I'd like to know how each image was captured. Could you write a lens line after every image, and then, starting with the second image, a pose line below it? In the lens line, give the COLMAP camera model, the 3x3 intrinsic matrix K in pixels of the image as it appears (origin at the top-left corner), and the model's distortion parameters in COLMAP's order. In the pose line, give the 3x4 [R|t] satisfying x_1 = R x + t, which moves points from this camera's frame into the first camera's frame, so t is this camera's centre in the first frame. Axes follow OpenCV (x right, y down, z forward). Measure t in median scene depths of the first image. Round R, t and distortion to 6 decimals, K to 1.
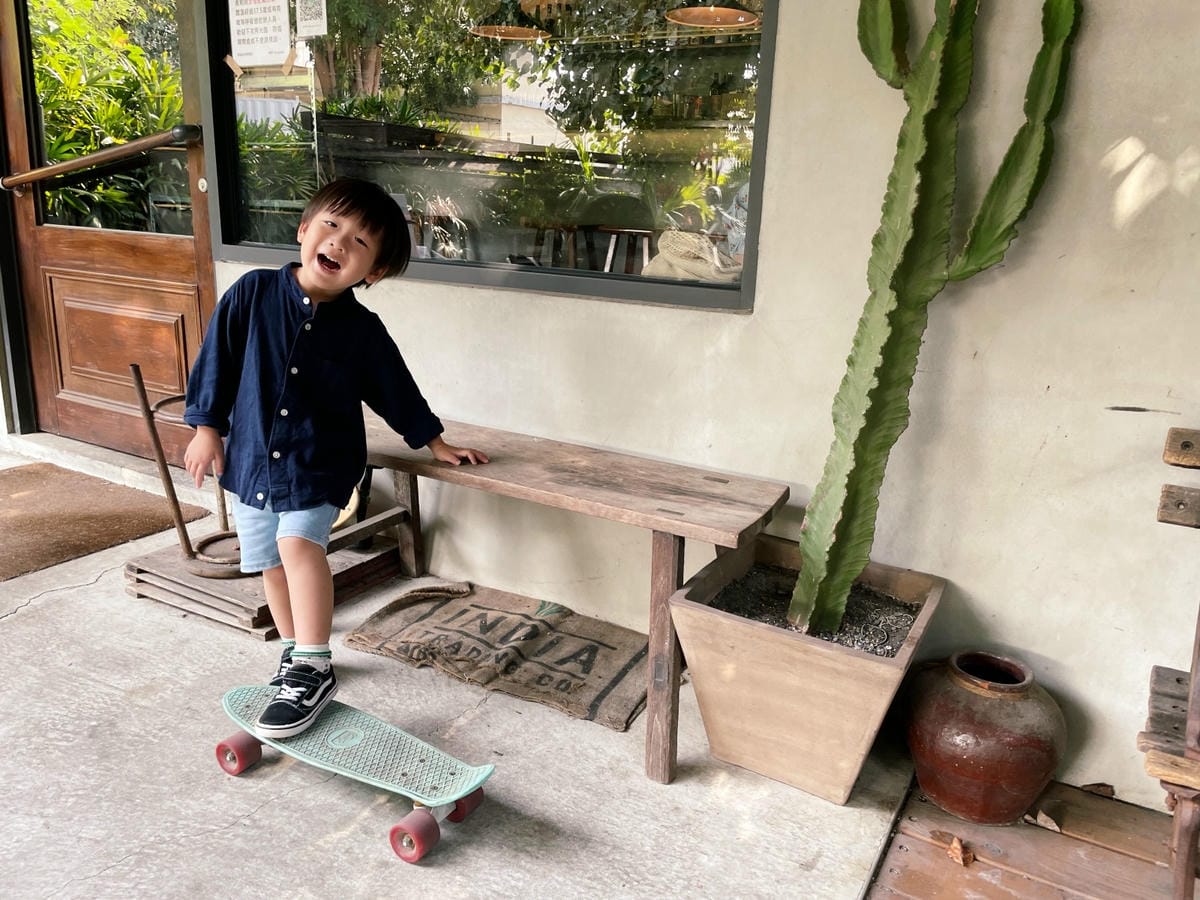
lens RADIAL K [[924.5, 0, 600.0], [0, 924.5, 450.0], [0, 0, 1]] dist [0.060393, -0.072252]
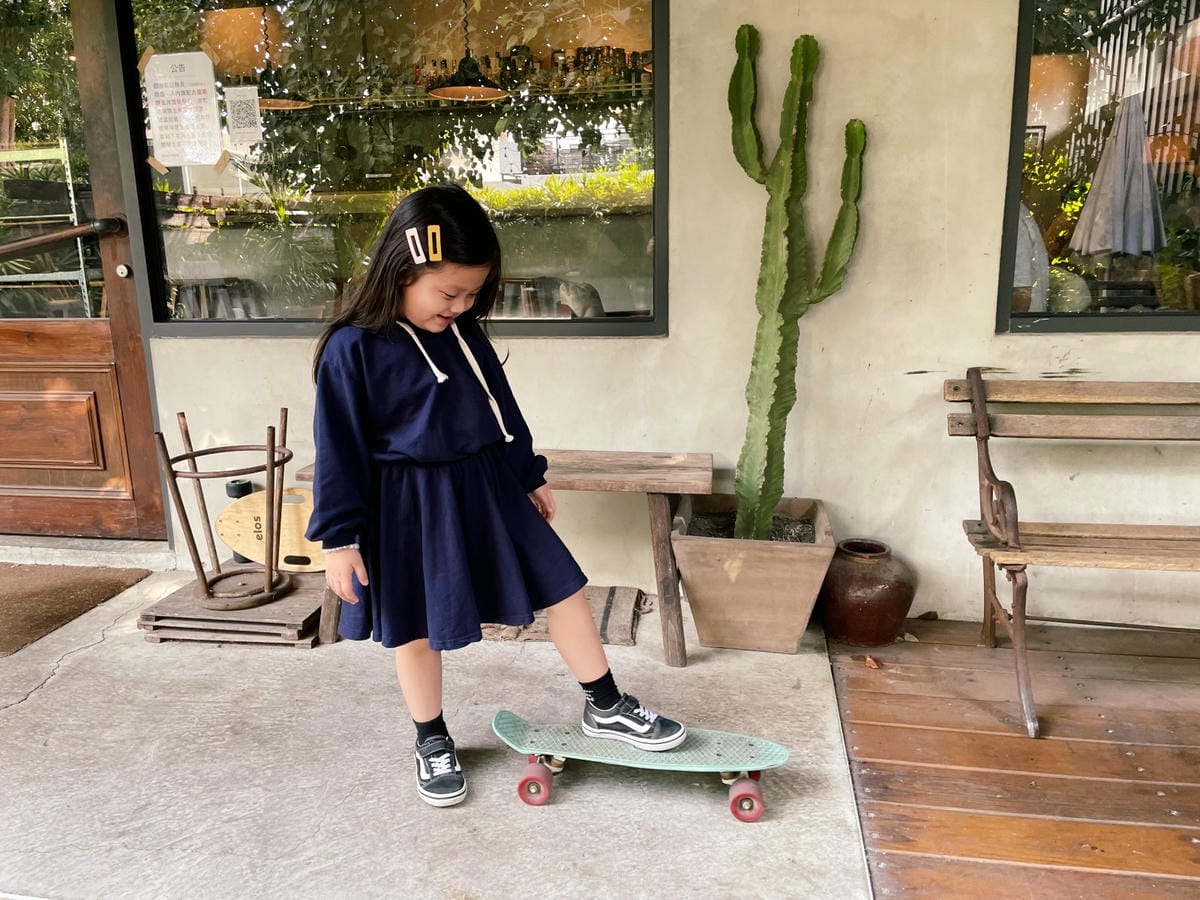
lens RADIAL K [[929.2, 0, 590.2], [0, 929.2, 442.5], [0, 0, 1]] dist [0.083395, -0.125915]
pose [[0.937111, -0.130215, 0.323833, -0.477346], [0.143953, 0.989407, -0.018726, 0.023644], [-0.317964, 0.064165, 0.945929, -0.329834]]
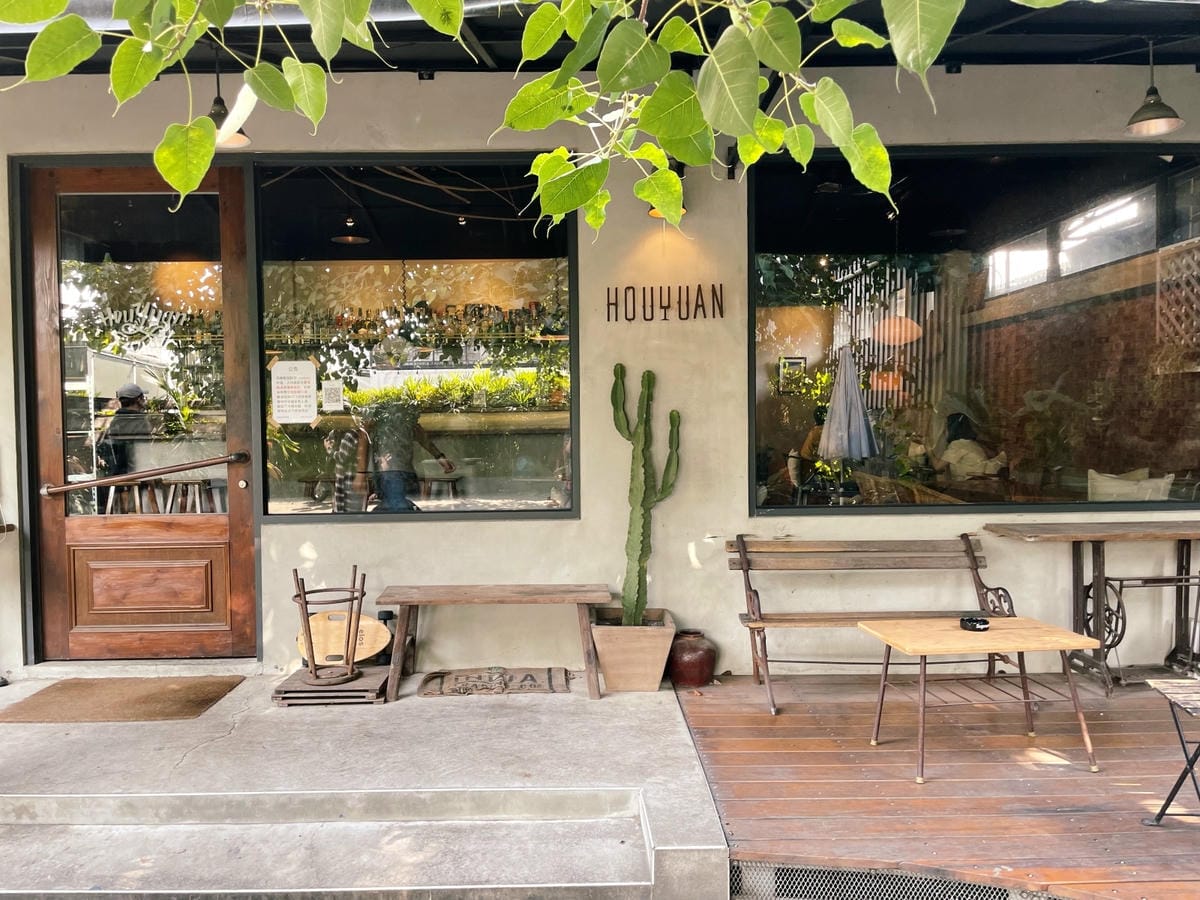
lens RADIAL K [[929.2, 0, 590.2], [0, 929.2, 442.5], [0, 0, 1]] dist [0.083395, -0.125915]
pose [[0.857830, -0.061873, 0.510196, -1.238707], [0.175996, 0.968069, -0.178514, 0.122337], [-0.482859, 0.242927, 0.841328, -1.368035]]
